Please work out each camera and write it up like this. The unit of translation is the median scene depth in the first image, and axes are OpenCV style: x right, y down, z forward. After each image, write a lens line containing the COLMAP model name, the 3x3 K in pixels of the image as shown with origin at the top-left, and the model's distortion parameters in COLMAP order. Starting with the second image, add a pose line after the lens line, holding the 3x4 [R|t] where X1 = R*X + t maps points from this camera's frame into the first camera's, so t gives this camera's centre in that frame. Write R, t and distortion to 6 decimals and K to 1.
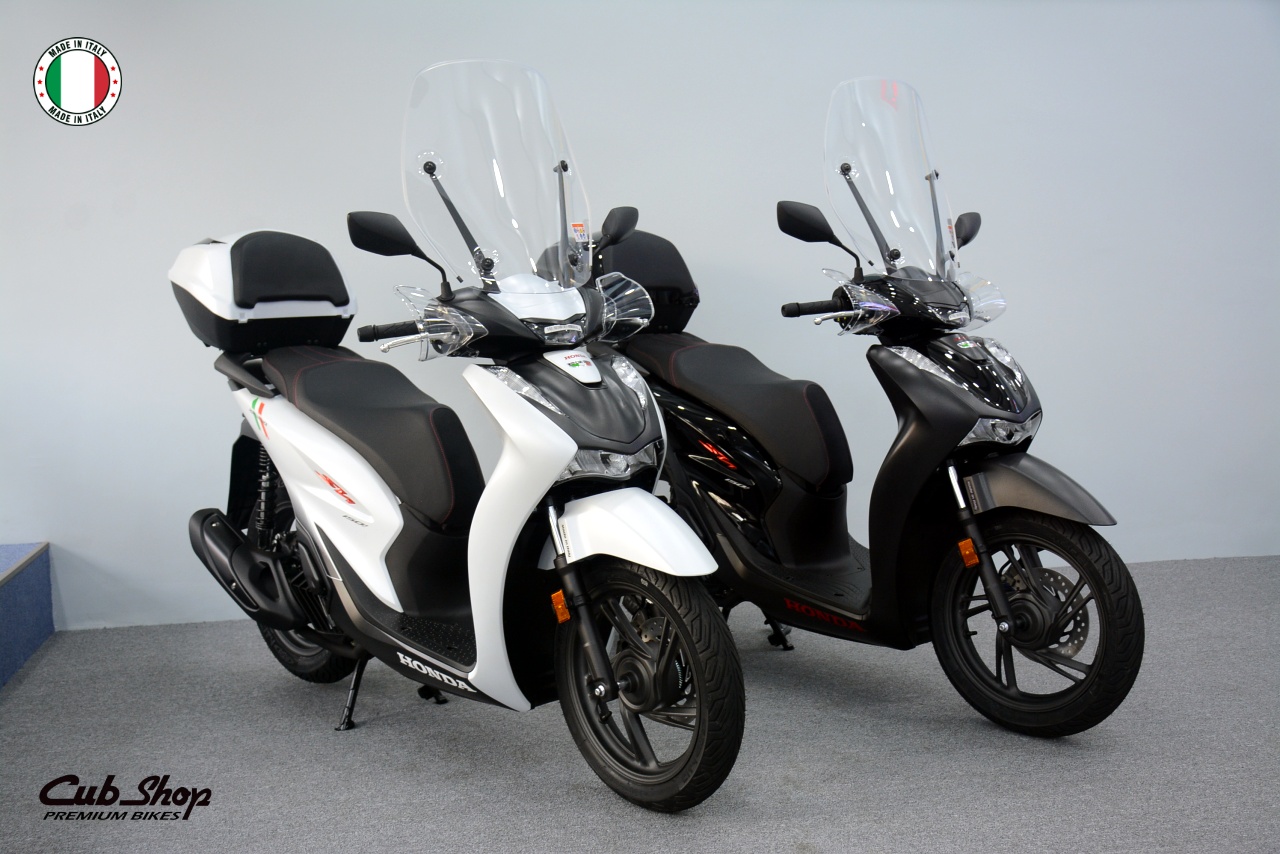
lens RADIAL K [[1363.7, 0, 670.0], [0, 1363.7, 430.6], [0, 0, 1]] dist [0.084877, 0.000000]
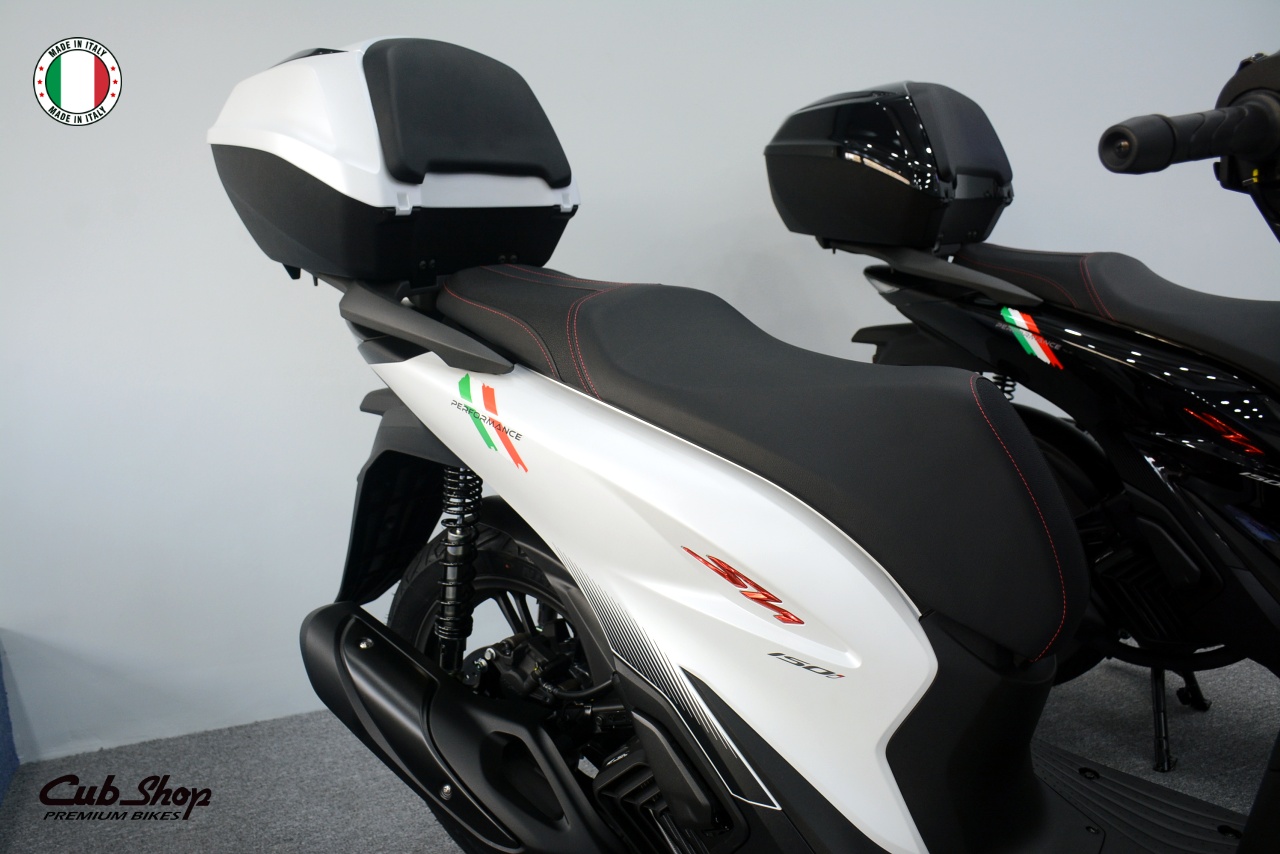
lens RADIAL K [[1046.6, 0, 688.0], [0, 1046.6, 430.9], [0, 0, 1]] dist [-0.092258, 0.056638]
pose [[0.979374, -0.059877, 0.192981, -0.314363], [0.049435, 0.997064, 0.058481, -0.023264], [-0.195916, -0.047734, 0.979458, 0.693881]]
